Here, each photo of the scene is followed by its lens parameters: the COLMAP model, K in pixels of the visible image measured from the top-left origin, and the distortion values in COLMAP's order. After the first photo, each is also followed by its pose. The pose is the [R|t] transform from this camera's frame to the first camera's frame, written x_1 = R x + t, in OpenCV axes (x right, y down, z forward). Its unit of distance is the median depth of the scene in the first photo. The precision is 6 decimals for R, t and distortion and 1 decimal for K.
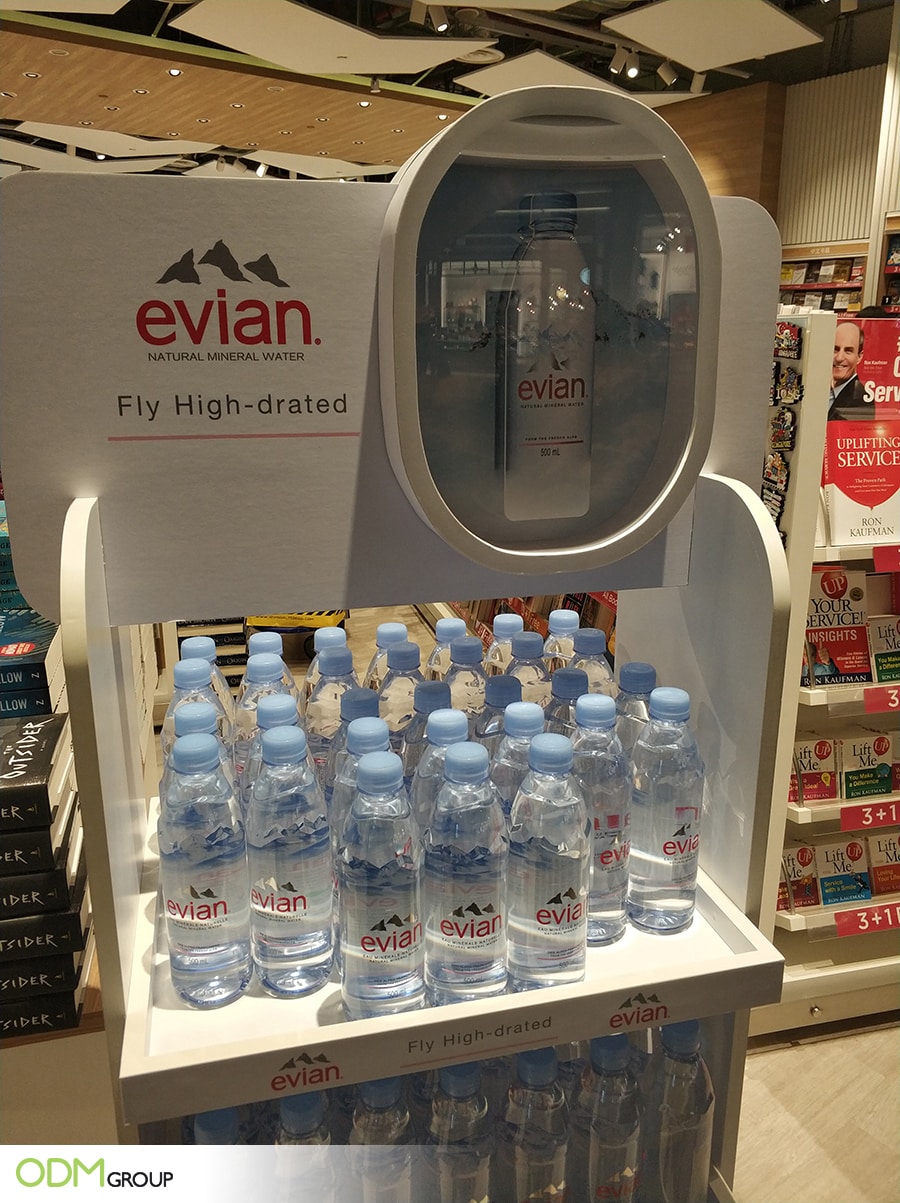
lens RADIAL K [[956.6, 0, 454.0], [0, 956.6, 596.9], [0, 0, 1]] dist [0.005494, -0.016728]
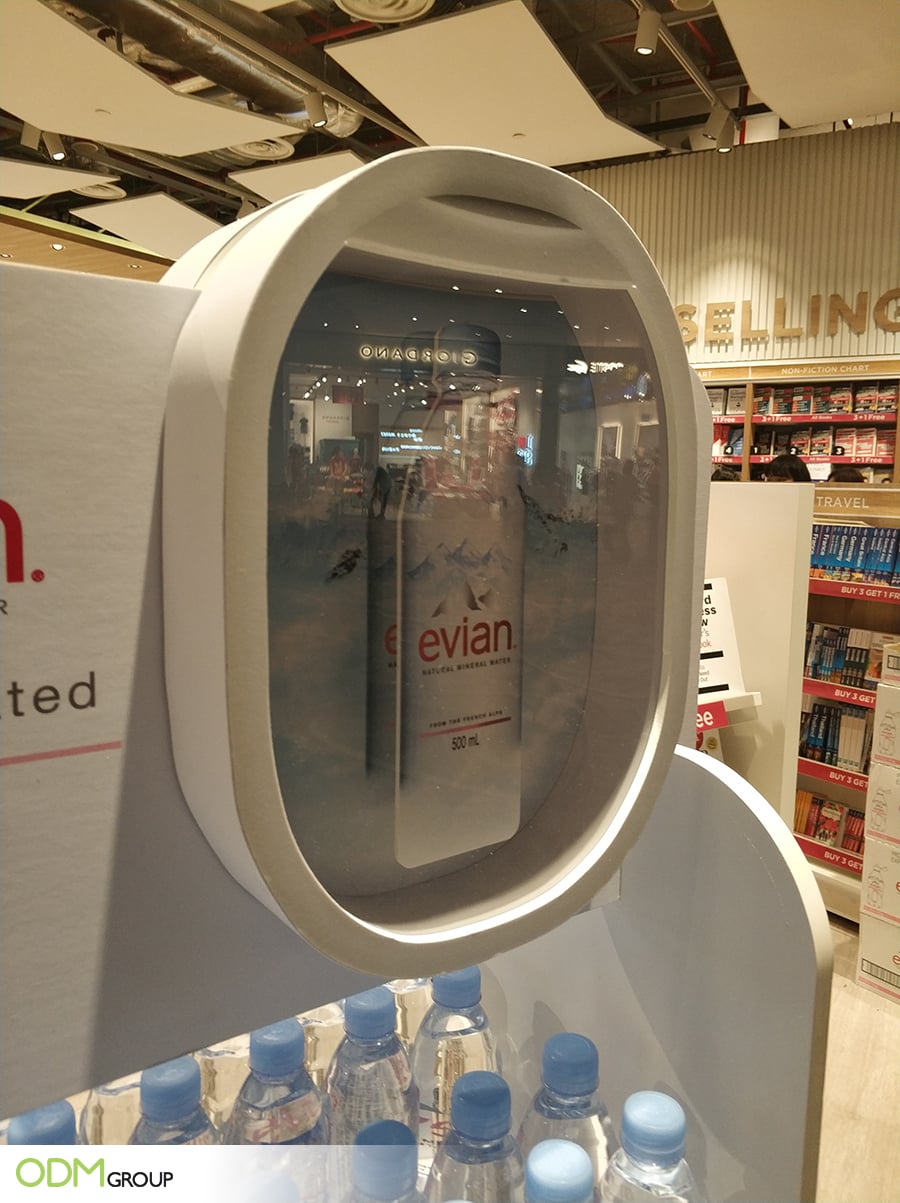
lens RADIAL K [[956.6, 0, 479.2], [0, 956.6, 590.6], [0, 0, 1]] dist [0.005494, -0.016728]
pose [[0.919140, -0.029664, 0.392812, -0.047795], [0.085909, 0.988254, -0.126388, -0.066584], [-0.384449, 0.149914, 0.910892, 0.173478]]
